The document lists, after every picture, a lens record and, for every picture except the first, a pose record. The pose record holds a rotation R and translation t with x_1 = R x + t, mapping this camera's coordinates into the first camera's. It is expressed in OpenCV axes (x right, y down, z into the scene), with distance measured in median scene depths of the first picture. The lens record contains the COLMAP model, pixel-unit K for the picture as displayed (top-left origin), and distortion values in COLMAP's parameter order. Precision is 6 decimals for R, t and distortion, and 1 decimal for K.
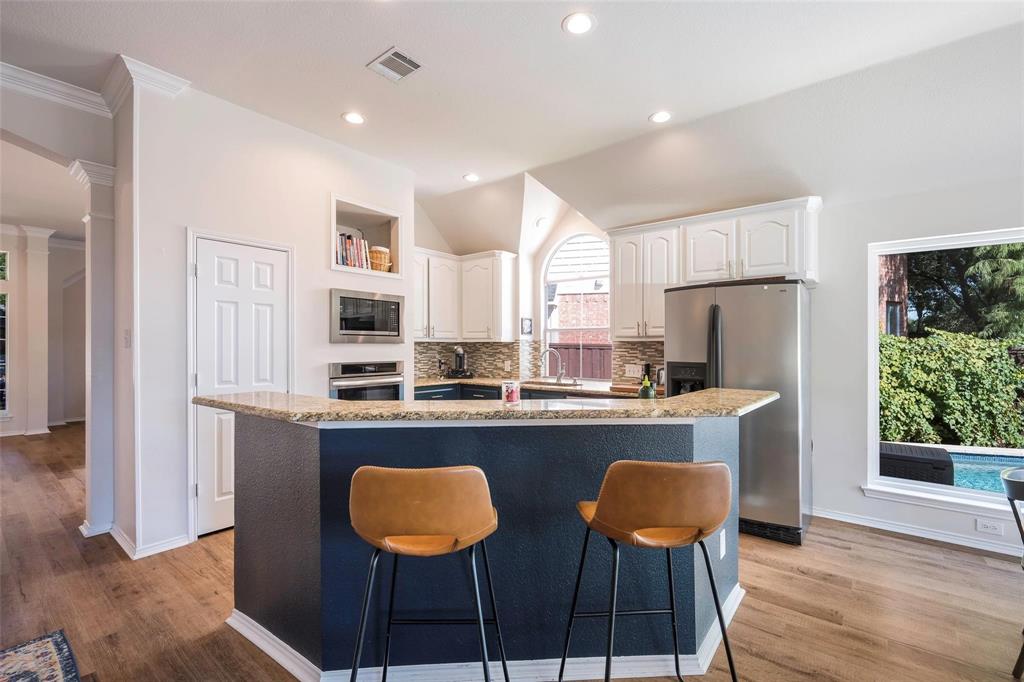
lens RADIAL K [[449.2, 0, 512.0], [0, 449.2, 341.0], [0, 0, 1]] dist [-0.000269, -0.000060]
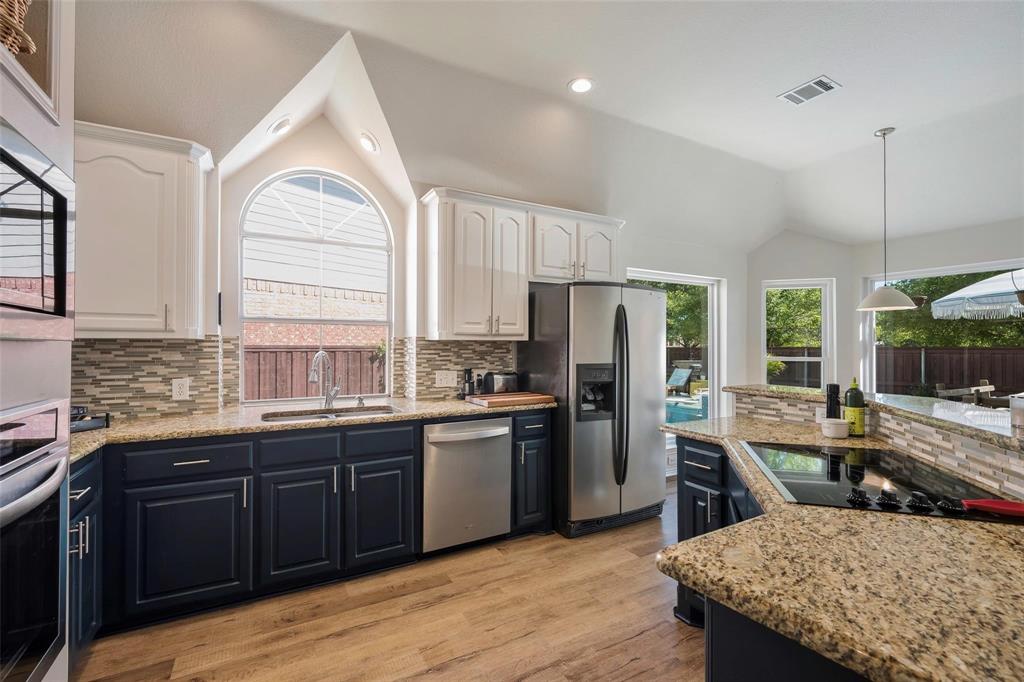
lens RADIAL K [[449.2, 0, 512.0], [0, 449.2, 341.0], [0, 0, 1]] dist [-0.000269, -0.000060]
pose [[0.371317, 0.007922, 0.928473, -0.412300], [-0.007128, 0.999958, -0.005682, 0.005482], [-0.928479, -0.004509, 0.371358, 0.625045]]
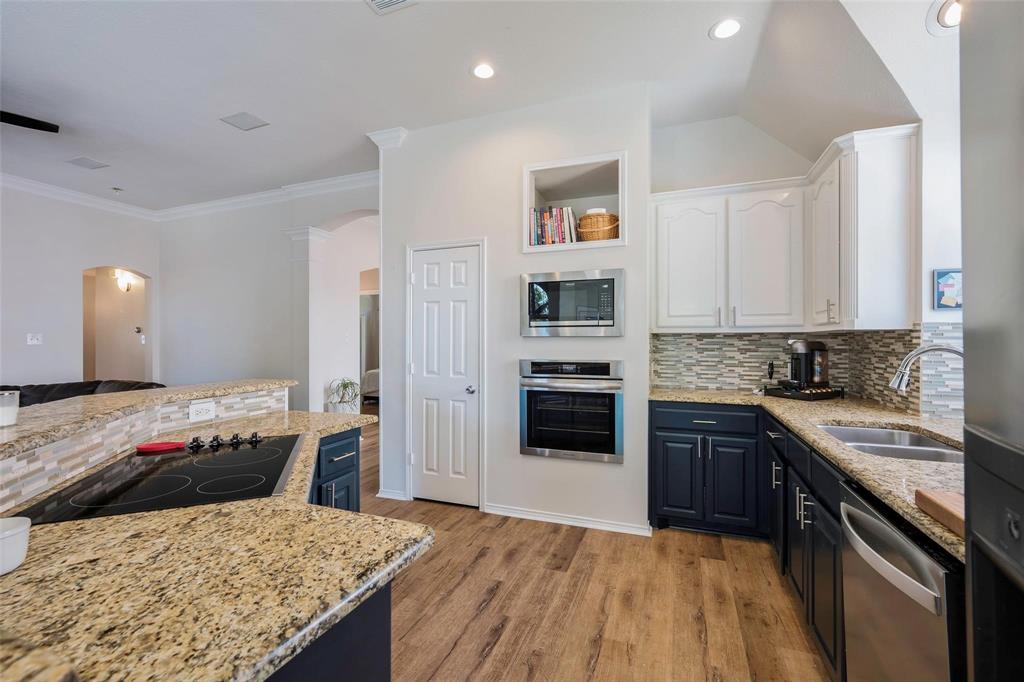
lens RADIAL K [[435.8, 0, 512.0], [0, 435.8, 341.0], [0, 0, 1]] dist [0.000362, -0.000031]
pose [[0.308701, -0.004521, -0.951148, 0.357169], [0.012720, 0.999919, -0.000624, 0.011361], [0.951074, -0.011906, 0.308733, 0.633871]]
